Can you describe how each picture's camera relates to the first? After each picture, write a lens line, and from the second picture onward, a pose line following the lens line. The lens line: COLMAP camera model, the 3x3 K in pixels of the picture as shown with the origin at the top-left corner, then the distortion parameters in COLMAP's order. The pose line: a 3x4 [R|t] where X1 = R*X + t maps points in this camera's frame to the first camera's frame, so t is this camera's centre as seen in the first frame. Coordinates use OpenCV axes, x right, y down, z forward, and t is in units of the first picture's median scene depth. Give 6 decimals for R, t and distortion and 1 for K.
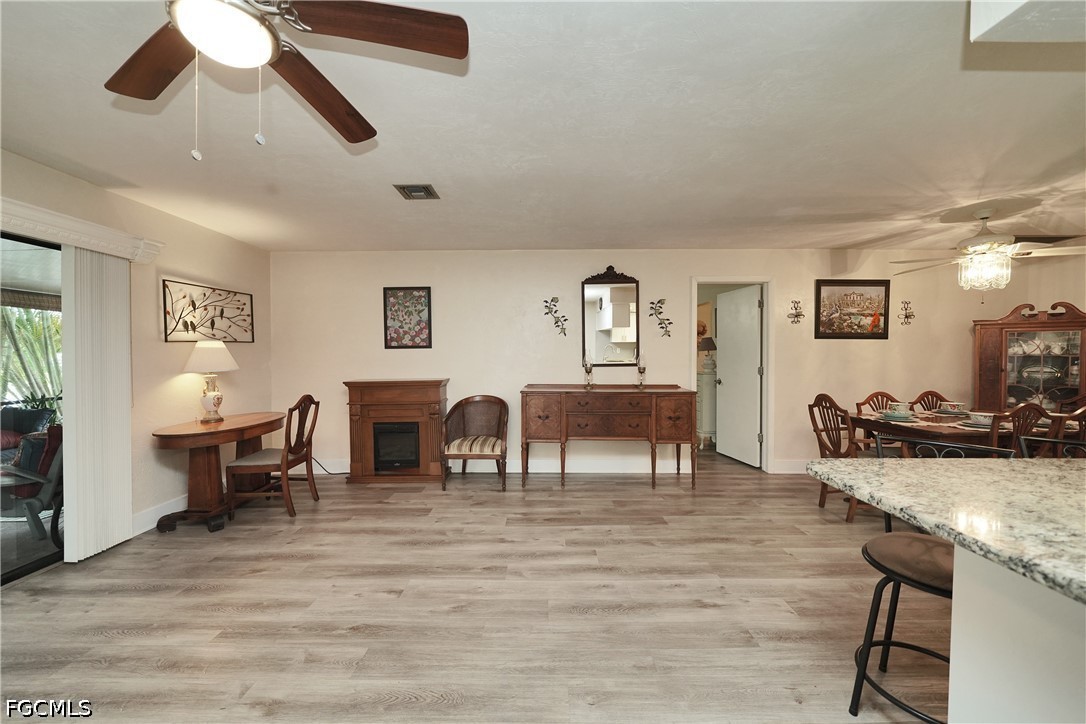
lens RADIAL K [[410.1, 0, 542.0], [0, 410.1, 355.8], [0, 0, 1]] dist [-0.013733, 0.002808]
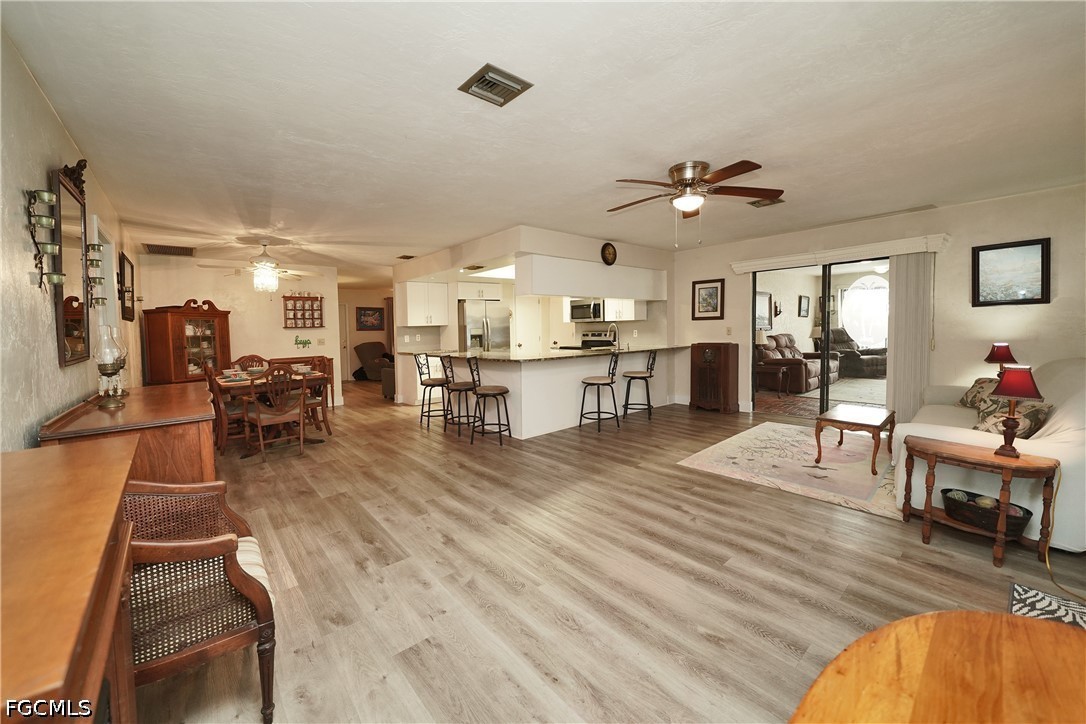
lens RADIAL K [[410.1, 0, 542.5], [0, 410.1, 342.9], [0, 0, 1]] dist [-0.013733, 0.002808]
pose [[-0.660913, -0.011030, 0.750382, -0.625462], [0.027617, 0.998857, 0.039007, 0.005685], [-0.749954, 0.046503, -0.659853, 1.010224]]
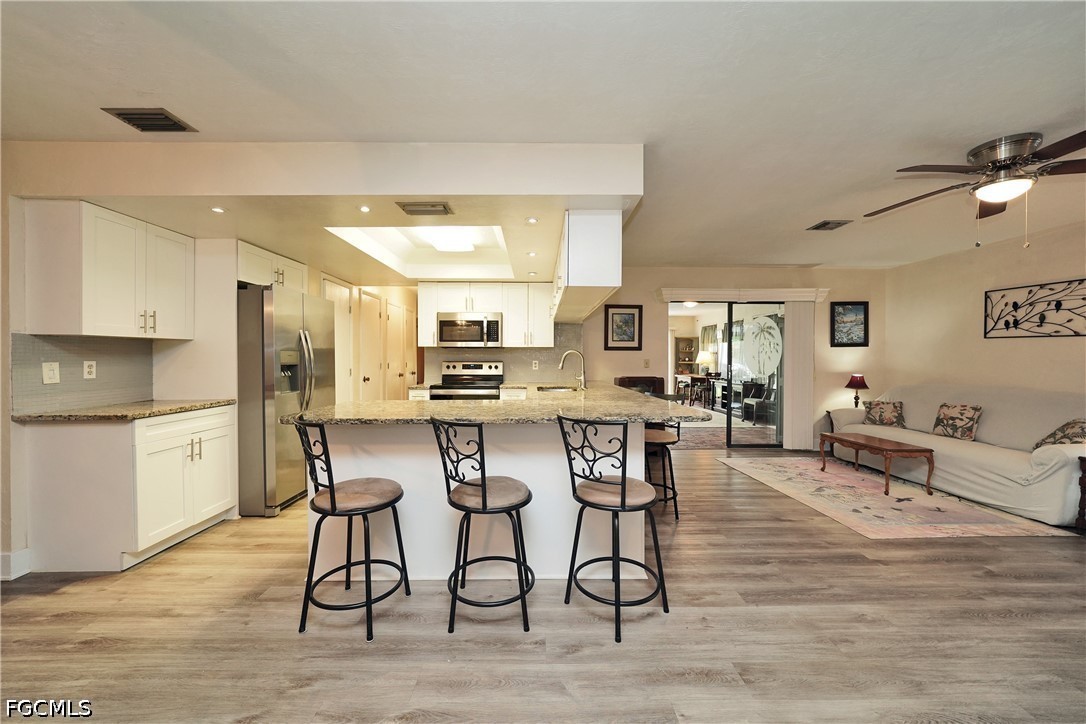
lens RADIAL K [[410.1, 0, 541.2], [0, 410.1, 346.1], [0, 0, 1]] dist [-0.013733, 0.002808]
pose [[-0.999768, -0.004095, -0.021135, 0.448541], [-0.003667, 0.999788, -0.020242, 0.011363], [0.021214, -0.020159, -0.999572, 0.870651]]
